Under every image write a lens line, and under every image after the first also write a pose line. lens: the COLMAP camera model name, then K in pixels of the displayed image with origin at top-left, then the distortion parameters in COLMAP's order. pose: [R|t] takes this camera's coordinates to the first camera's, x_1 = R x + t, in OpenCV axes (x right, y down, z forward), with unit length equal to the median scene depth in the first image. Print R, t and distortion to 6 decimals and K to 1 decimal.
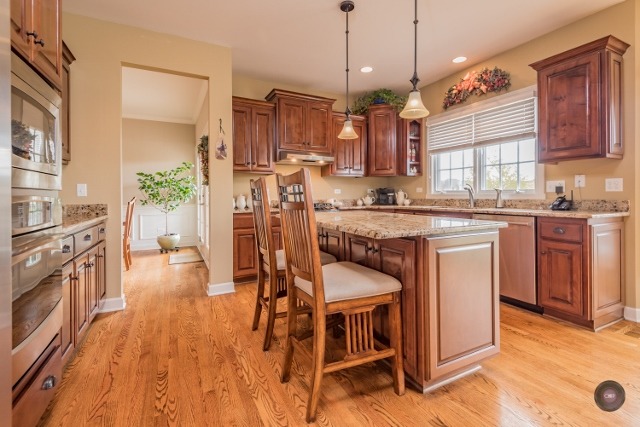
lens RADIAL K [[288.6, 0, 319.8], [0, 288.6, 196.2], [0, 0, 1]] dist [0.028152, -0.000155]
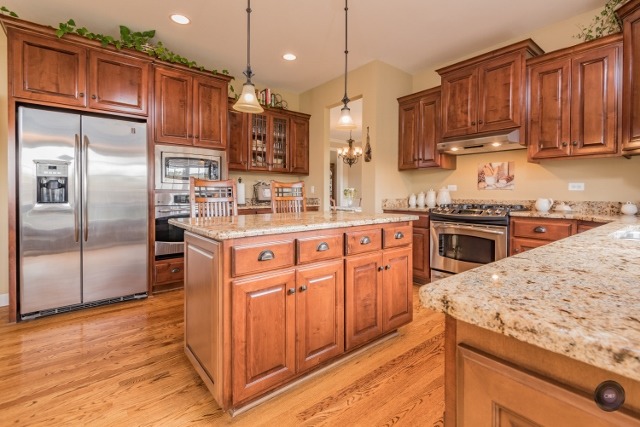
lens RADIAL K [[295.5, 0, 320.1], [0, 295.5, 193.5], [0, 0, 1]] dist [0.031927, 0.000108]
pose [[0.193627, 0.007333, -0.981048, 0.651849], [0.002522, 0.999965, 0.007972, -0.011816], [0.981072, -0.004018, 0.193602, 0.506158]]
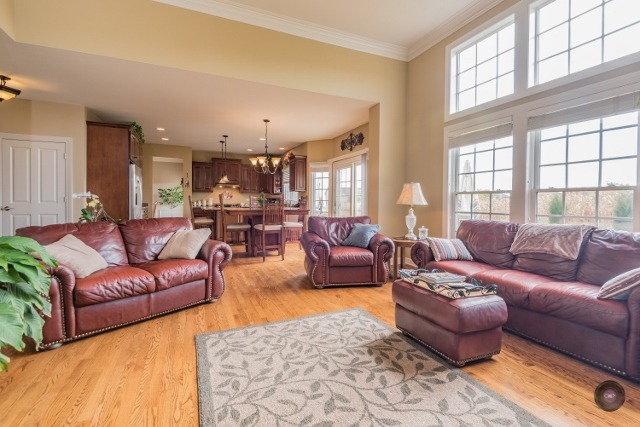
lens RADIAL K [[292.5, 0, 320.2], [0, 292.5, 203.5], [0, 0, 1]] dist [0.031487, -0.028592]
pose [[0.998316, 0.013955, -0.056311, 0.905338], [-0.013923, 0.999903, 0.000963, 0.004137], [0.056319, -0.000178, 0.998413, -1.445371]]
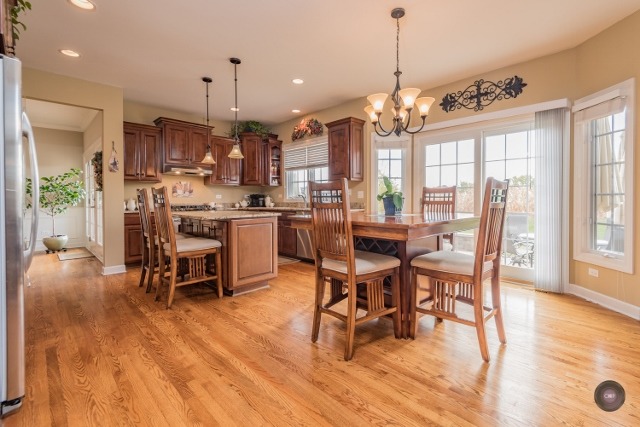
lens RADIAL K [[292.5, 0, 320.2], [0, 292.5, 203.5], [0, 0, 1]] dist [0.031487, -0.028592]
pose [[0.956682, -0.001058, 0.291135, 0.140626], [-0.001922, 0.999949, 0.009947, 0.000590], [-0.291130, -0.010076, 0.956630, -0.468480]]
